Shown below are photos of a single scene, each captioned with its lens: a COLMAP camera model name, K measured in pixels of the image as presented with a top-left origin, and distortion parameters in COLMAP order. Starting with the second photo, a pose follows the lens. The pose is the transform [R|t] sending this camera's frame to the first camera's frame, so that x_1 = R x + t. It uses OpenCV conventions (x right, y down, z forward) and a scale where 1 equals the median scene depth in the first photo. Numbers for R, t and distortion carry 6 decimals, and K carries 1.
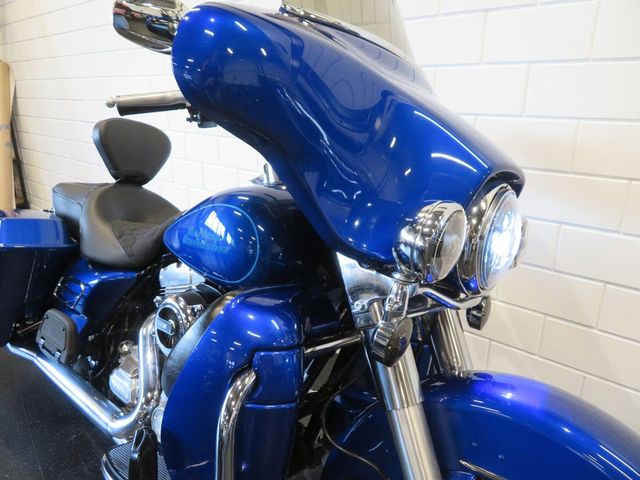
lens RADIAL K [[452.1, 0, 320.0], [0, 452.1, 240.0], [0, 0, 1]] dist [-0.003561, -0.003969]
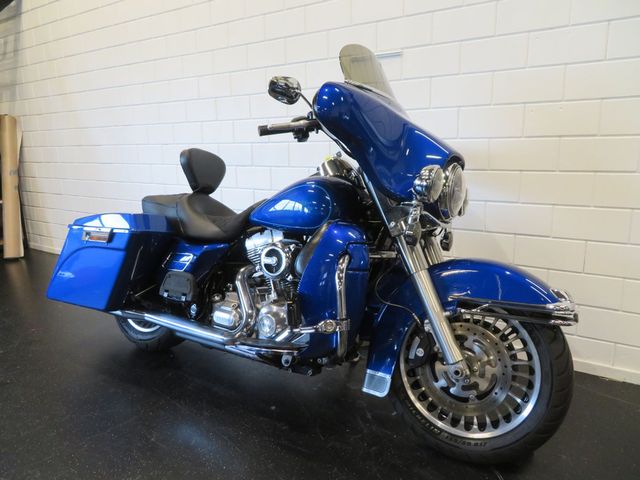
lens RADIAL K [[459.8, 0, 320.0], [0, 459.8, 240.0], [0, 0, 1]] dist [0.002008, 0.002128]
pose [[0.989628, -0.054811, 0.132785, -0.384978], [0.068726, 0.992347, -0.102584, 0.304392], [-0.126147, 0.110646, 0.985822, -0.725660]]
